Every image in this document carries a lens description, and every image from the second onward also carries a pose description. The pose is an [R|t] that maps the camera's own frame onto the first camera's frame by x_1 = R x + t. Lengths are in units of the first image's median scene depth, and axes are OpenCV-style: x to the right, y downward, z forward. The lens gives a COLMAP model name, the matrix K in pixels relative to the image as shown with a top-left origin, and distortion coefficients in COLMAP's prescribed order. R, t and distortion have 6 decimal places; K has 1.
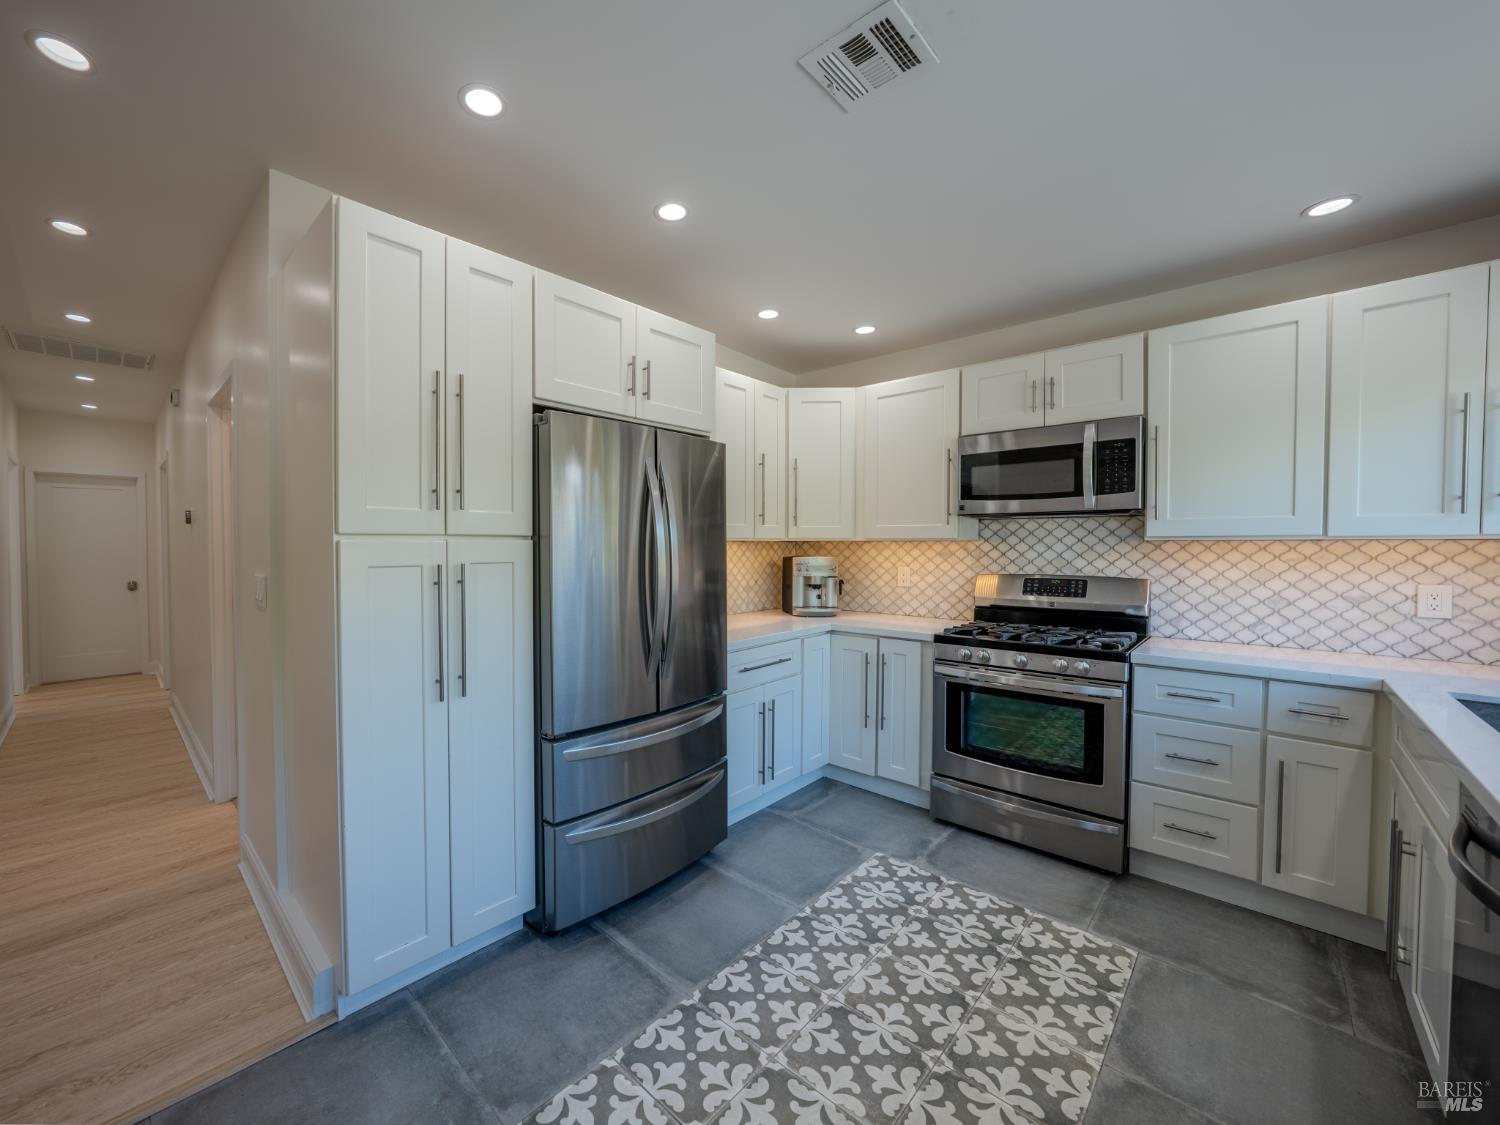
lens RADIAL K [[559.4, 0, 750.0], [0, 559.4, 562.5], [0, 0, 1]] dist [-0.000497, 0.005820]
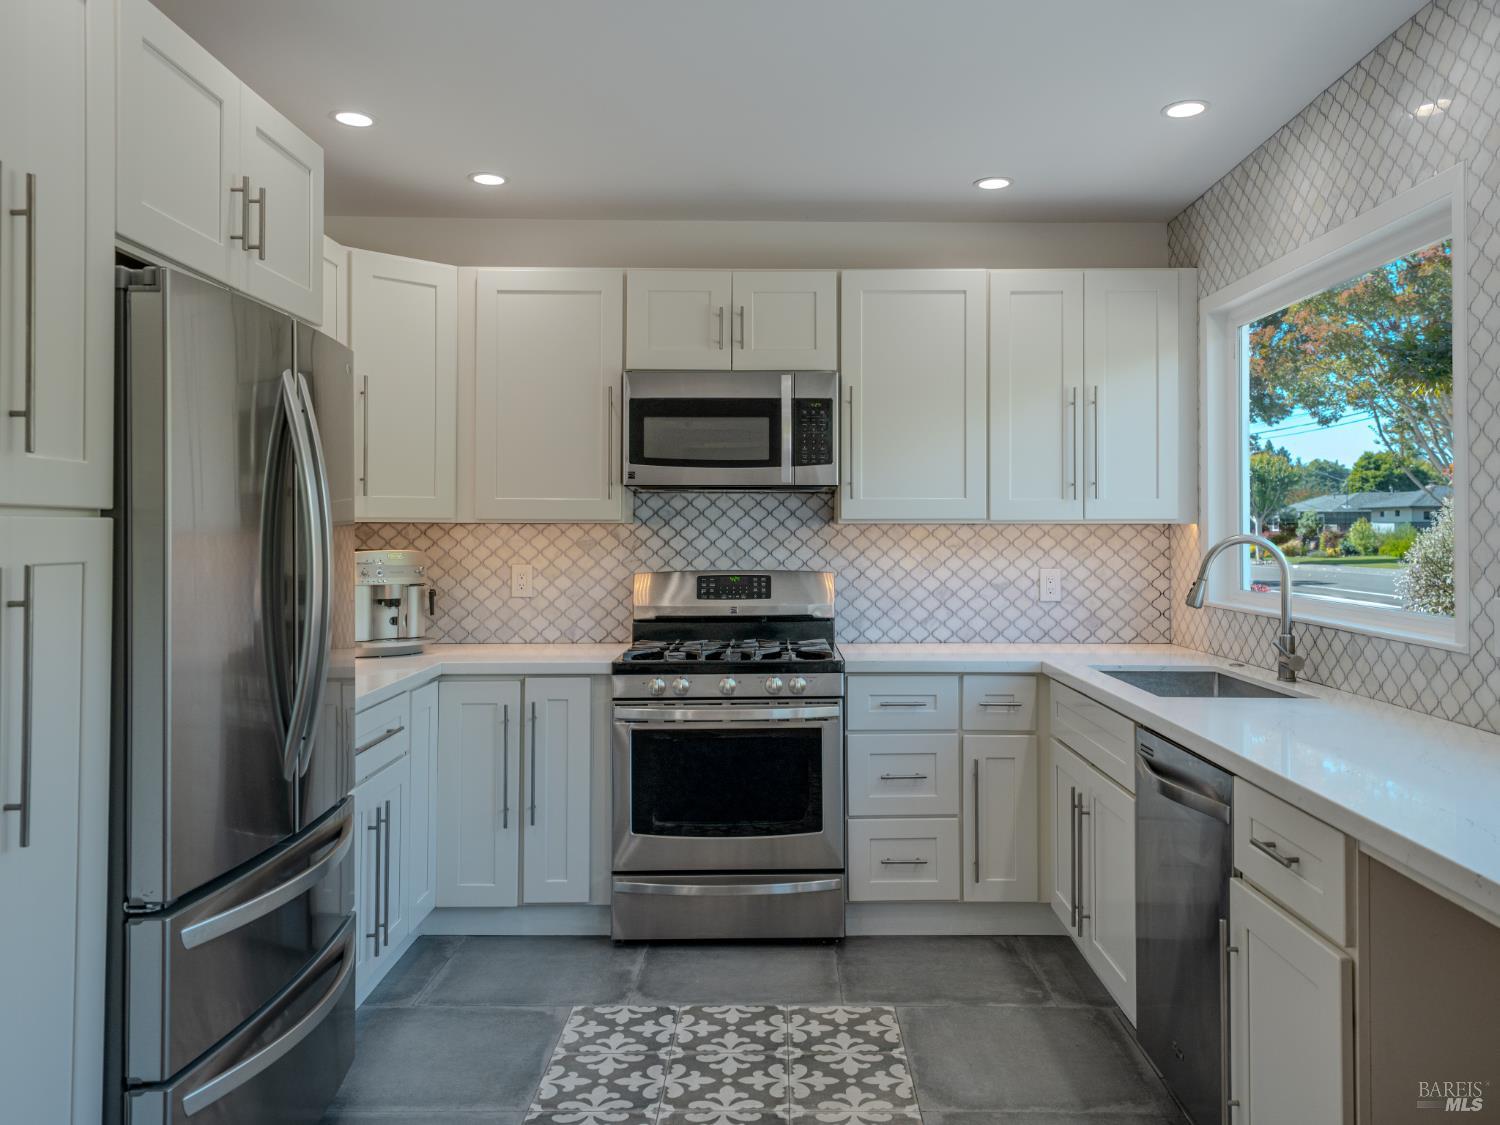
lens RADIAL K [[1076.9, 0, 754.6], [0, 1076.9, 538.2], [0, 0, 1]] dist [0.076359, 0.002658]
pose [[0.743583, -0.005188, 0.668623, -0.455627], [0.022028, 0.999617, -0.016742, 0.005153], [-0.668280, 0.027177, 0.743413, -0.088743]]
